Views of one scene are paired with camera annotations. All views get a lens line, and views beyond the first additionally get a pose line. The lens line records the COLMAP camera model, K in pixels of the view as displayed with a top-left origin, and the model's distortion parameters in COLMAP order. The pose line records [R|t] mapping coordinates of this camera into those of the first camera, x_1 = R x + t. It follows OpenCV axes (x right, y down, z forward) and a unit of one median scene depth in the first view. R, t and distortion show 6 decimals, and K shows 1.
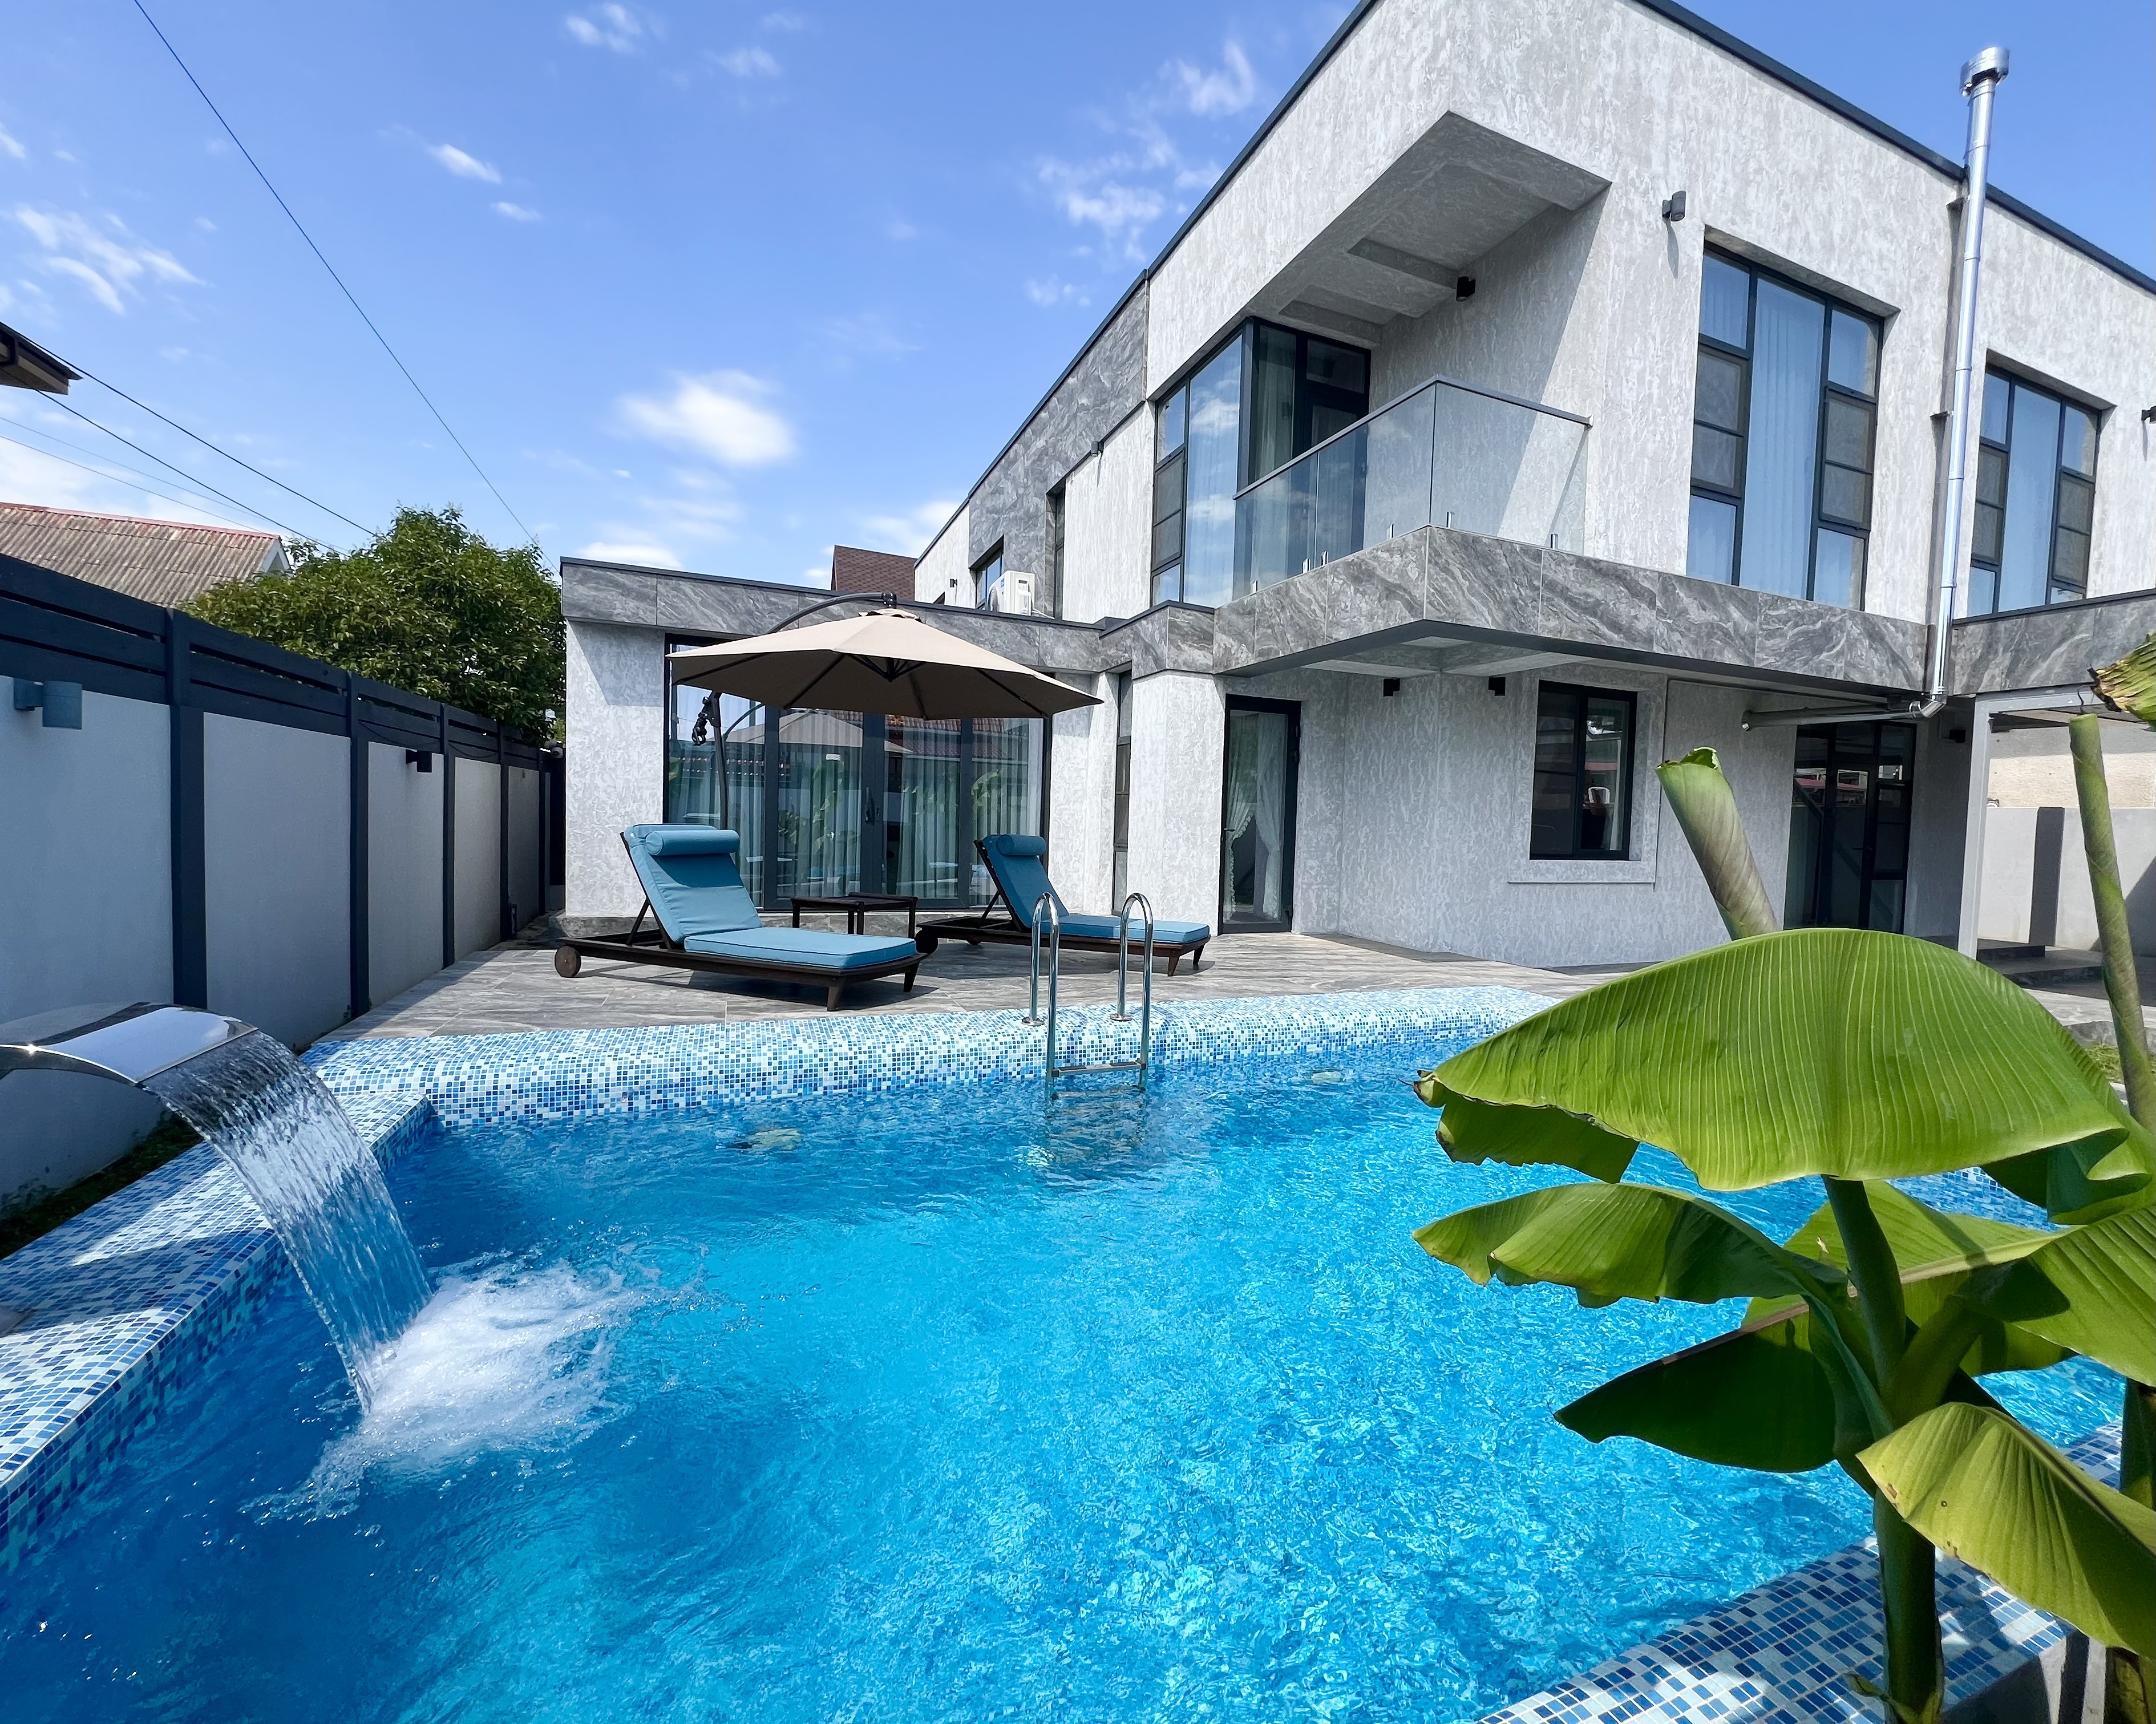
lens RADIAL K [[921.5, 0, 1140.3], [0, 921.5, 856.4], [0, 0, 1]] dist [-0.002839, 0.001404]
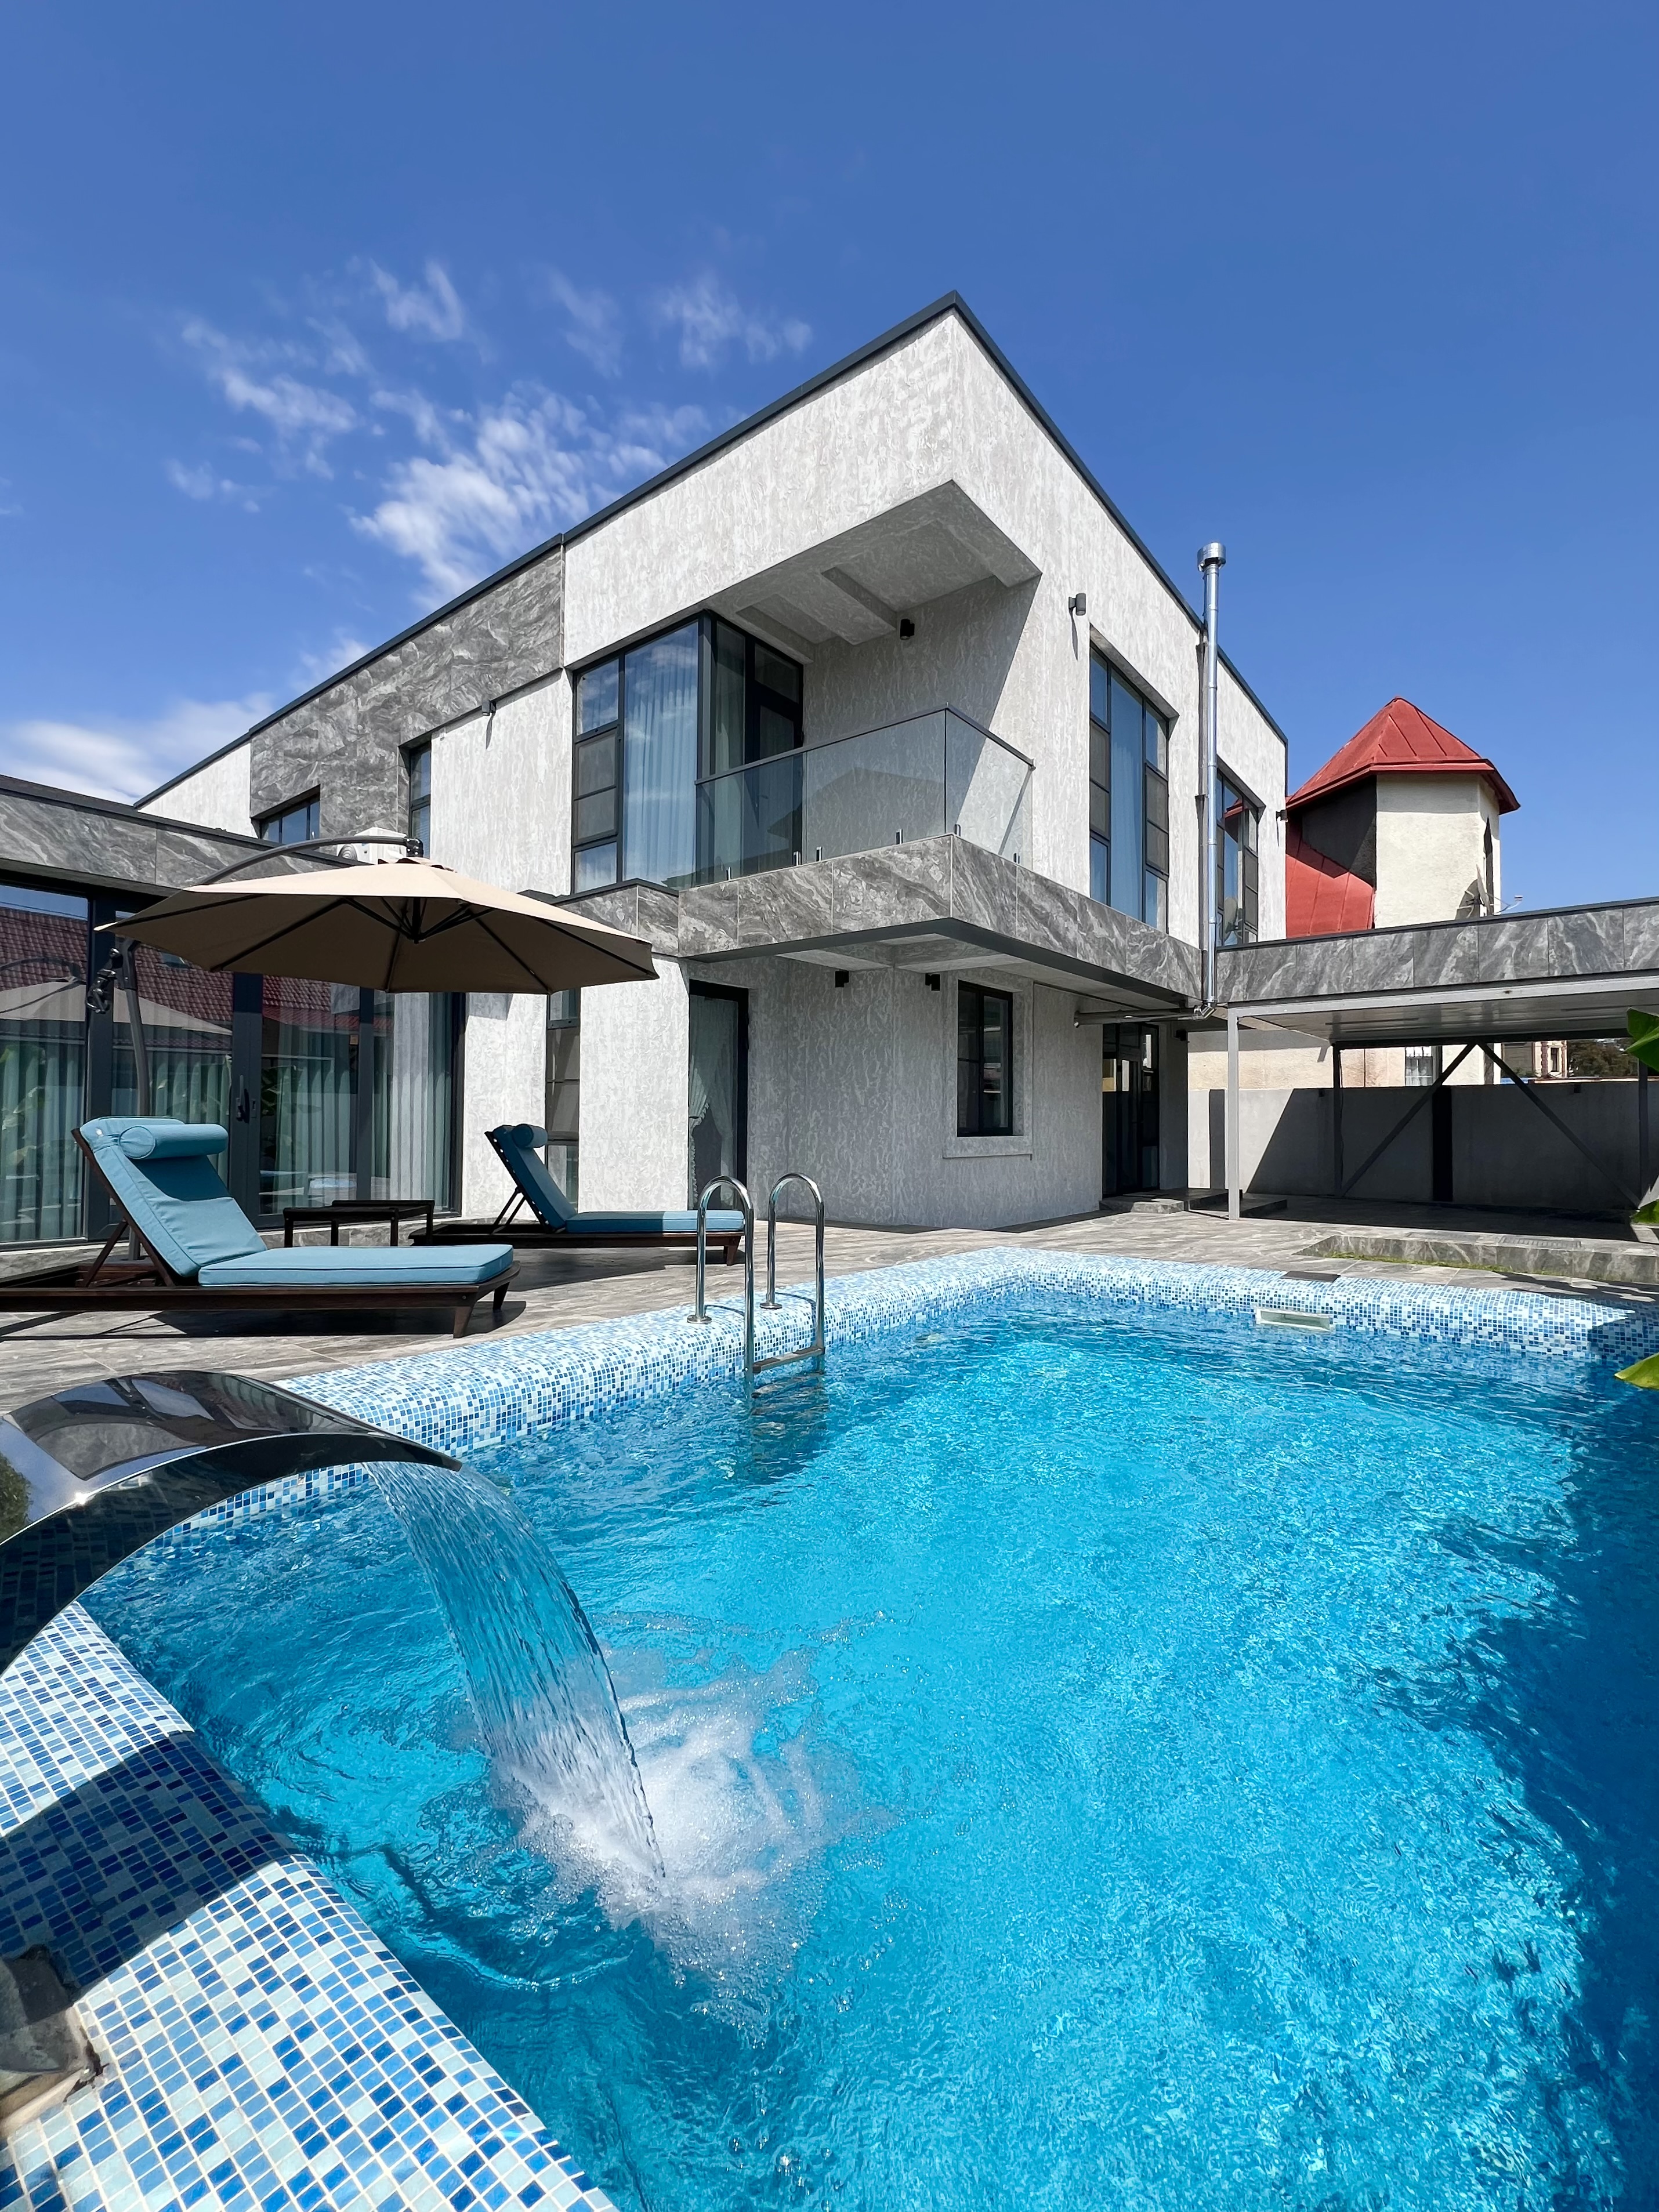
lens RADIAL K [[937.9, 0, 828.6], [0, 937.9, 1098.6], [0, 0, 1]] dist [0.001194, -0.000671]
pose [[0.887846, -0.014407, 0.459915, -0.284720], [0.041797, 0.997903, -0.049430, 0.007907], [-0.458238, 0.063109, 0.886586, 0.068144]]
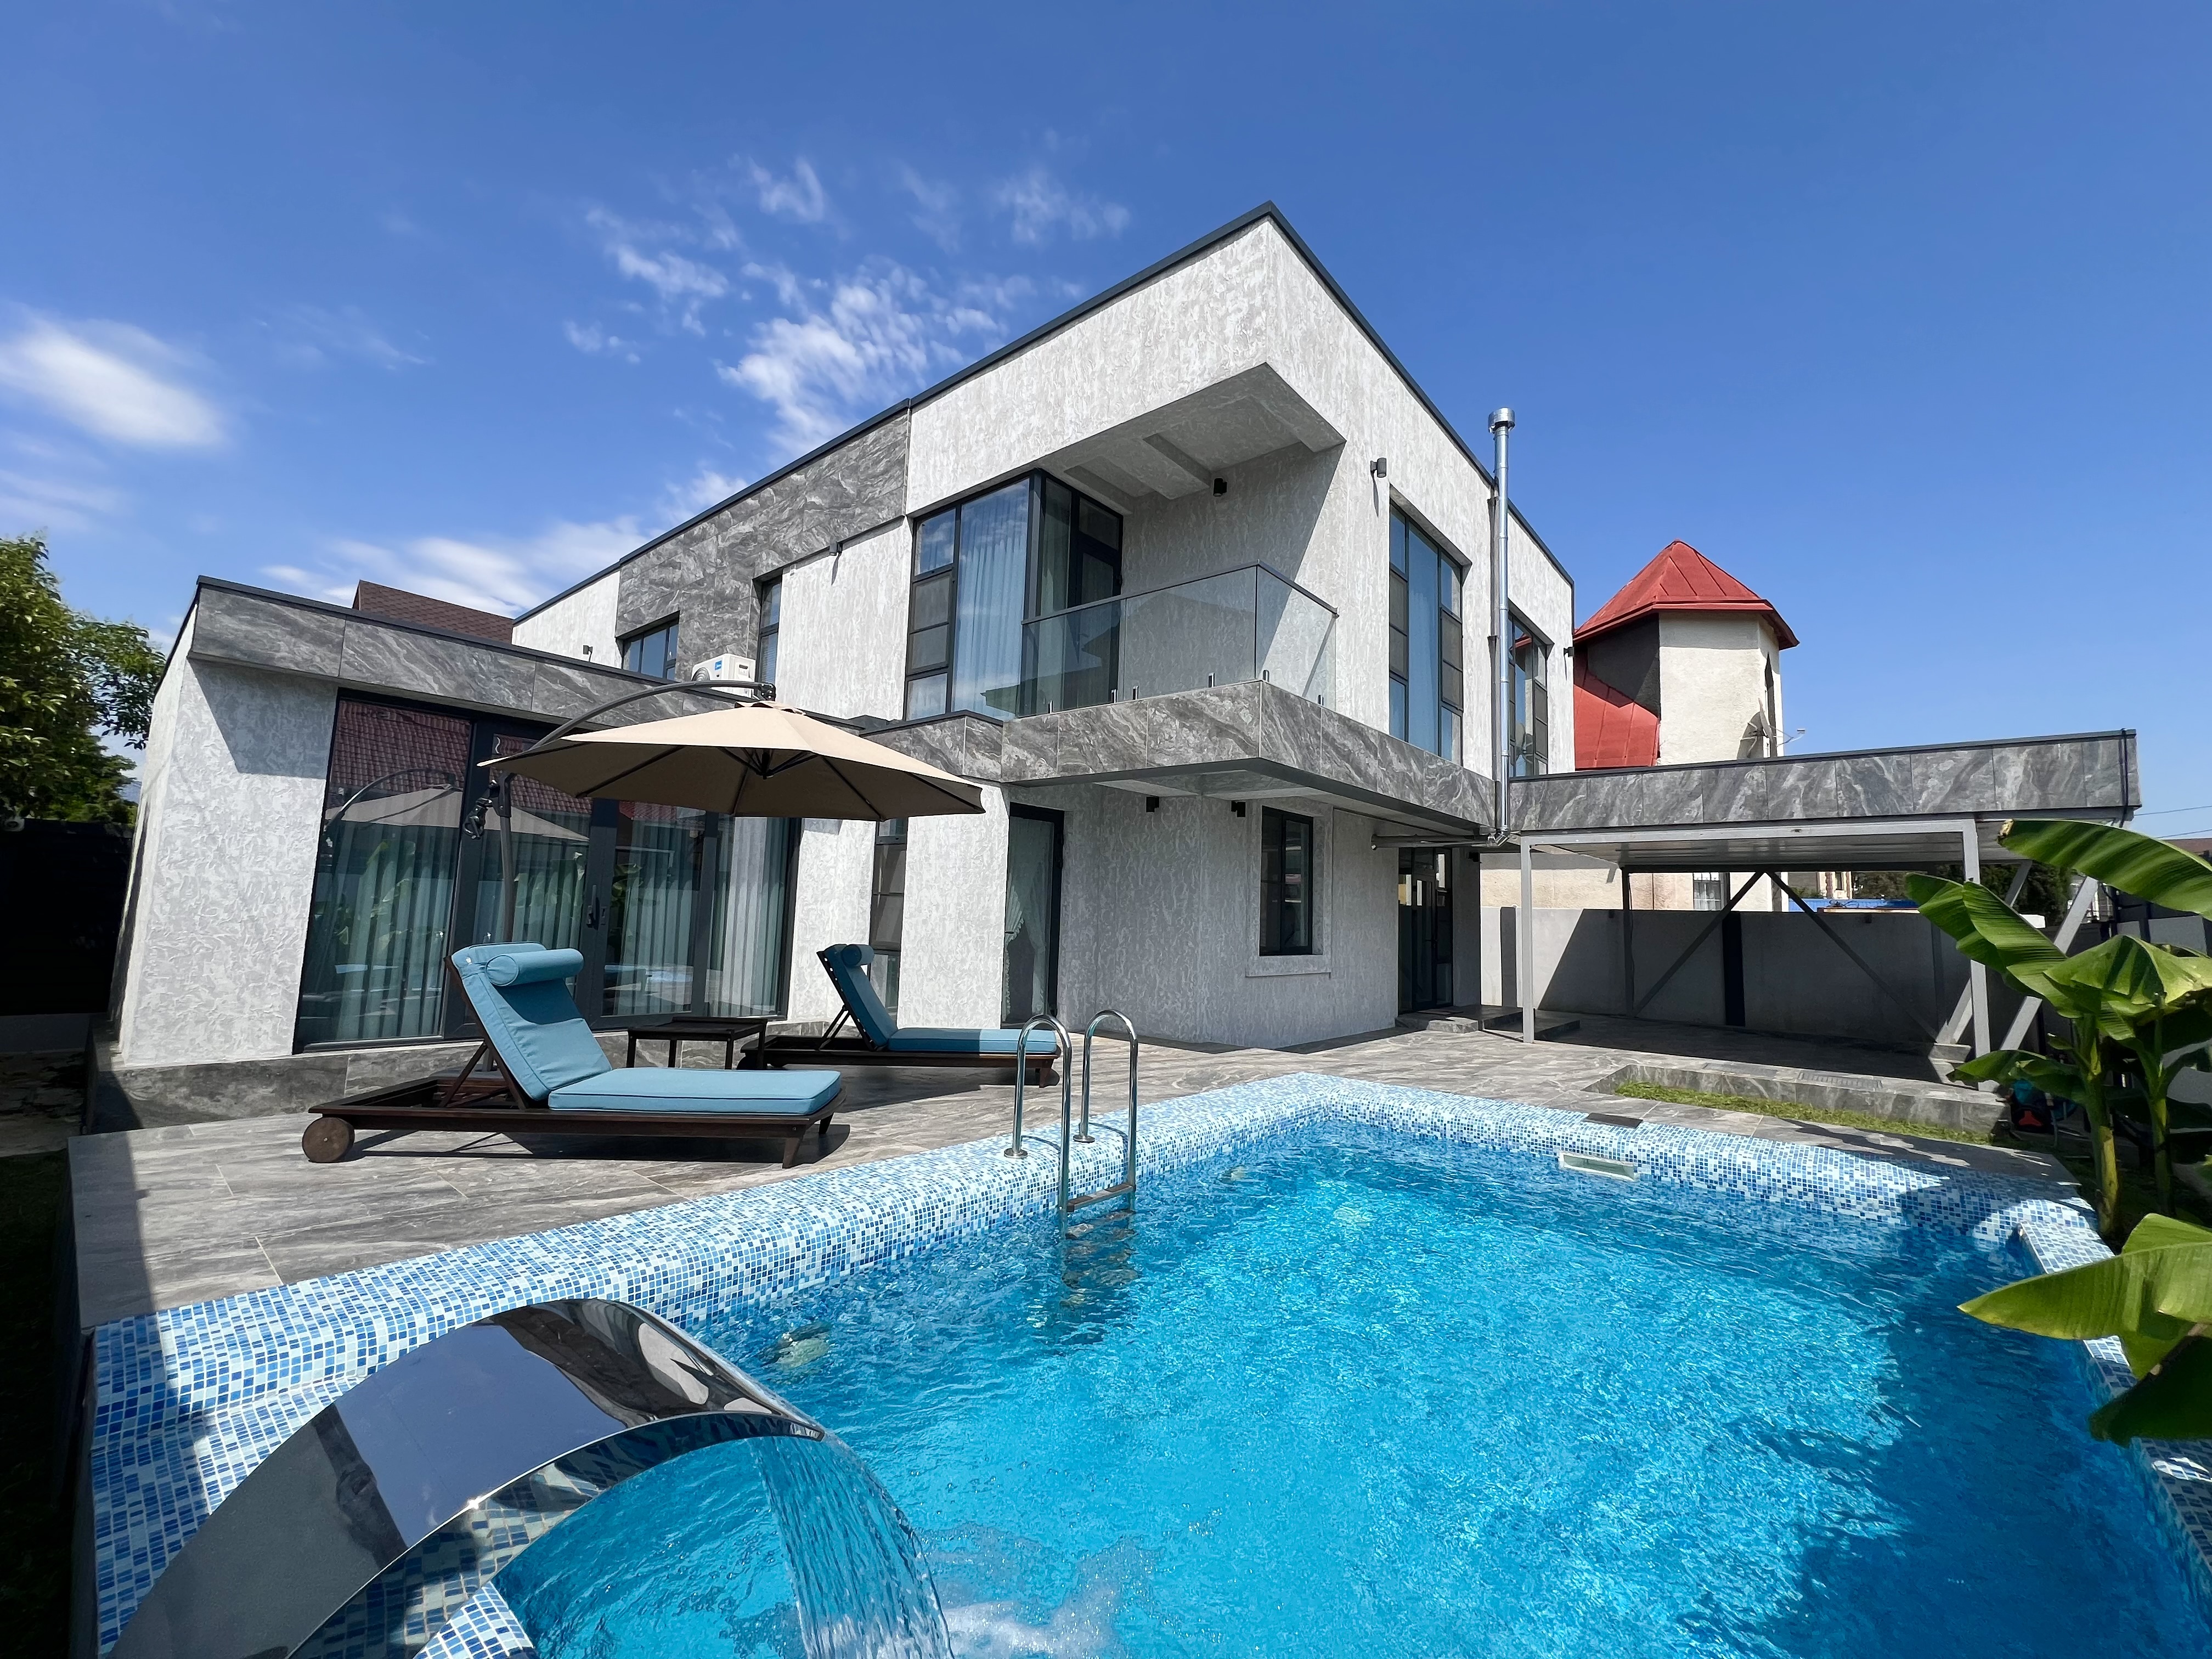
lens RADIAL K [[885.9, 0, 1097.5], [0, 885.9, 824.9], [0, 0, 1]] dist [0.000607, 0.000135]
pose [[0.903785, 0.042925, 0.425829, -0.294726], [0.012781, 0.991807, -0.127104, -0.025793], [-0.427796, 0.120317, 0.895832, 0.072188]]
